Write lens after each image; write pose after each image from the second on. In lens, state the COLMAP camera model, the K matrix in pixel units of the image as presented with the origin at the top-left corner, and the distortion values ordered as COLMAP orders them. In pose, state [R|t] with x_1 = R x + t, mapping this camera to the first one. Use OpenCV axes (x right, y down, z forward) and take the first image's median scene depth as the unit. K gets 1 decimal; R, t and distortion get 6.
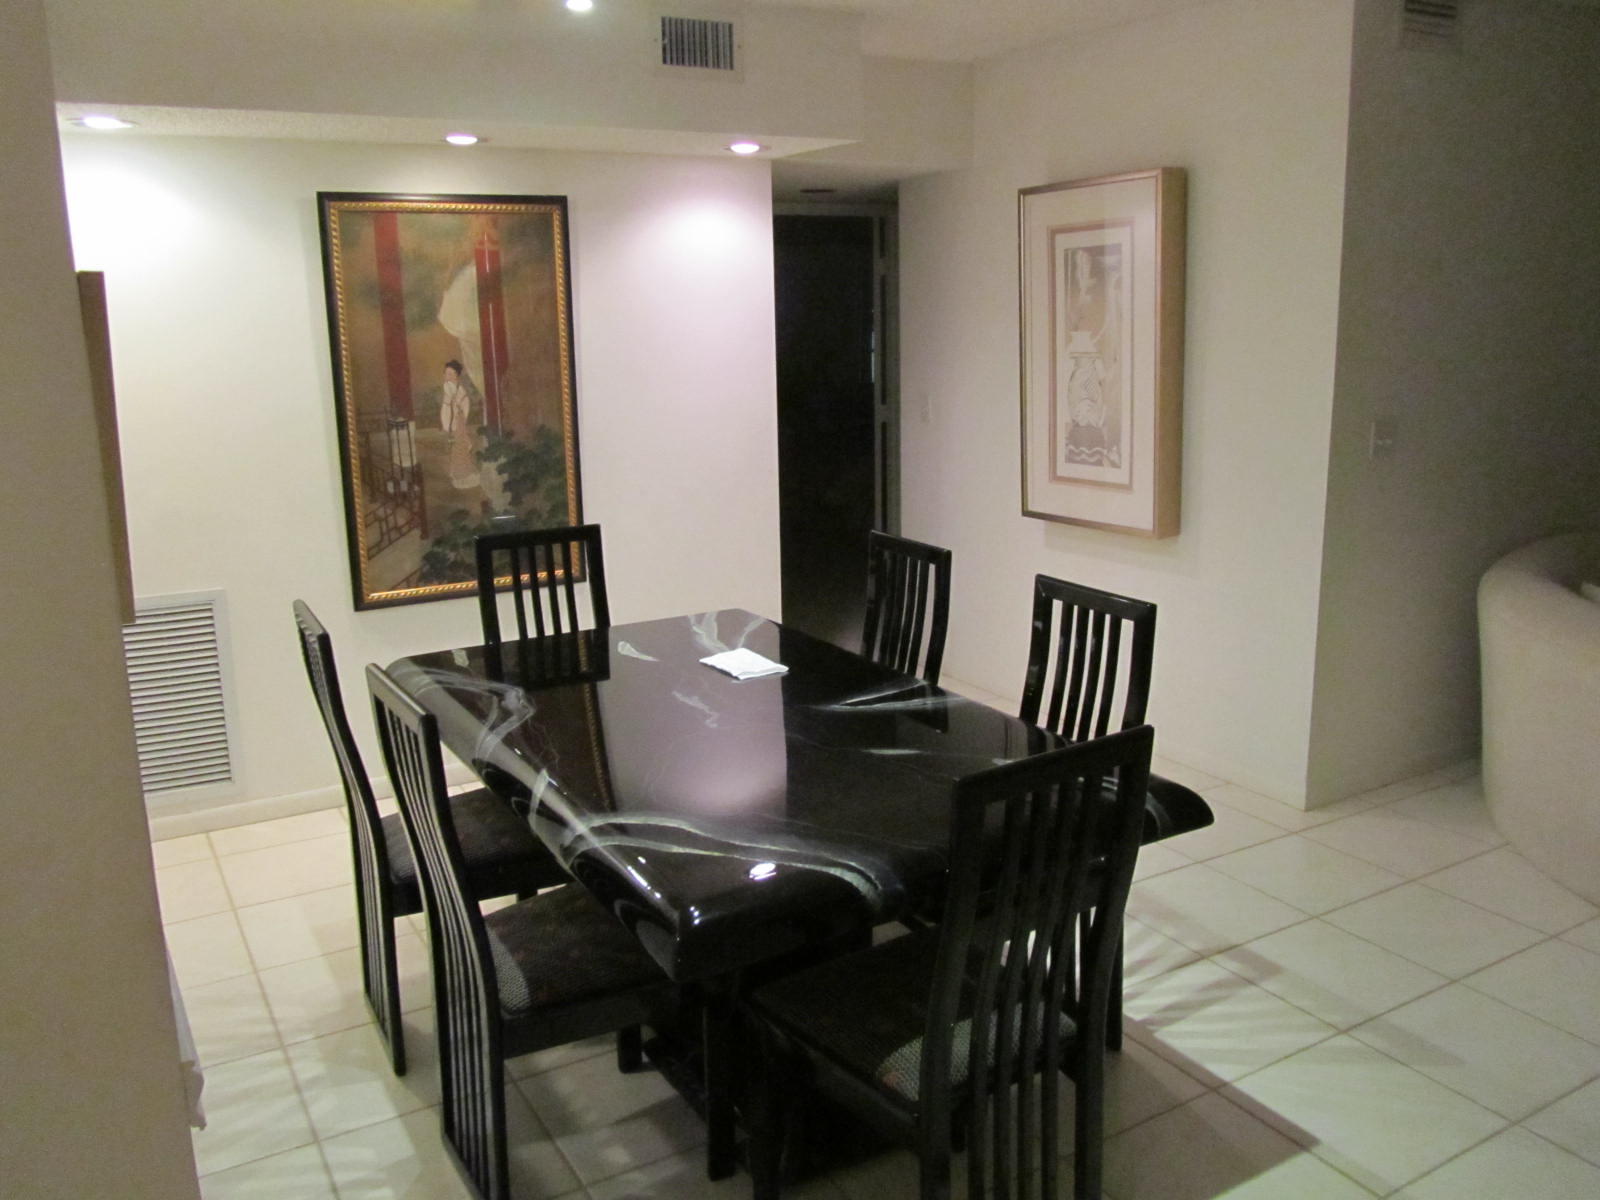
lens RADIAL K [[1317.5, 0, 800.1], [0, 1317.5, 593.1], [0, 0, 1]] dist [-0.014765, -0.018267]
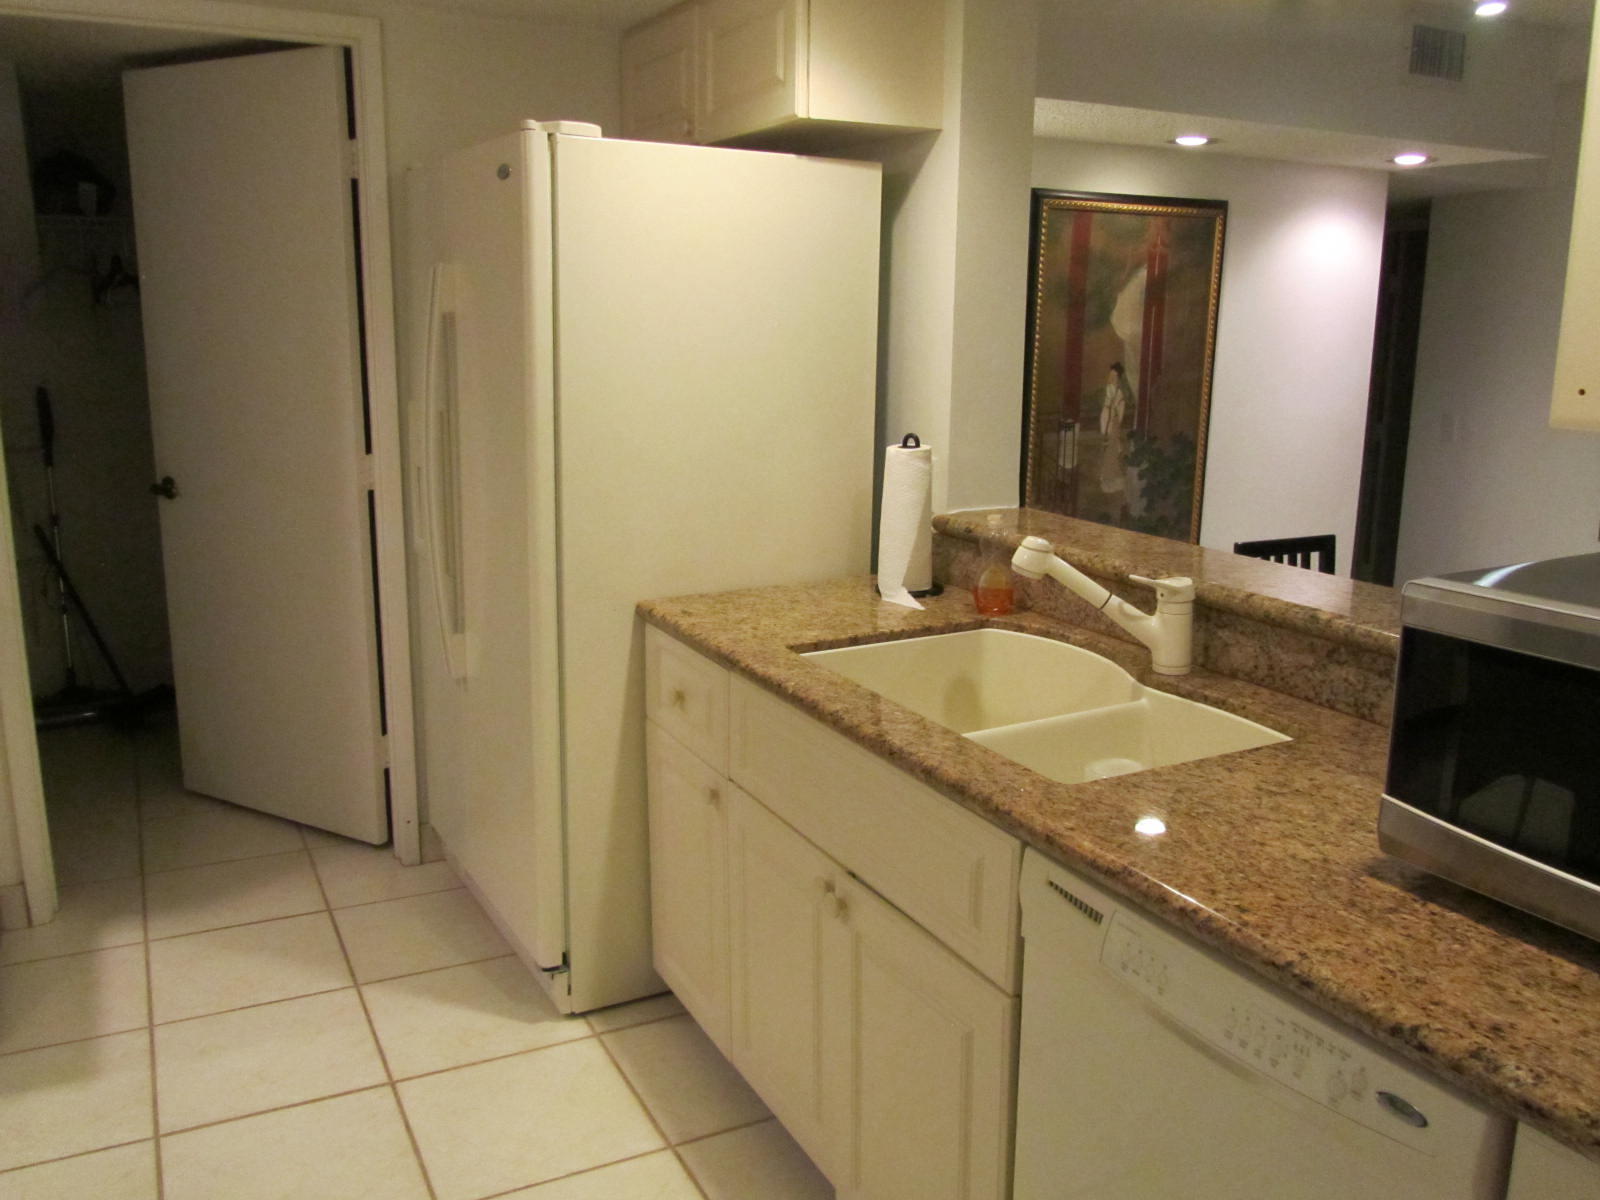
lens RADIAL K [[1317.5, 0, 801.6], [0, 1317.5, 603.6], [0, 0, 1]] dist [-0.014765, -0.018267]
pose [[0.998383, 0.042903, -0.037292, -0.454784], [-0.042675, 0.999065, 0.006881, 0.007055], [0.037552, -0.005278, 0.999281, 0.001863]]
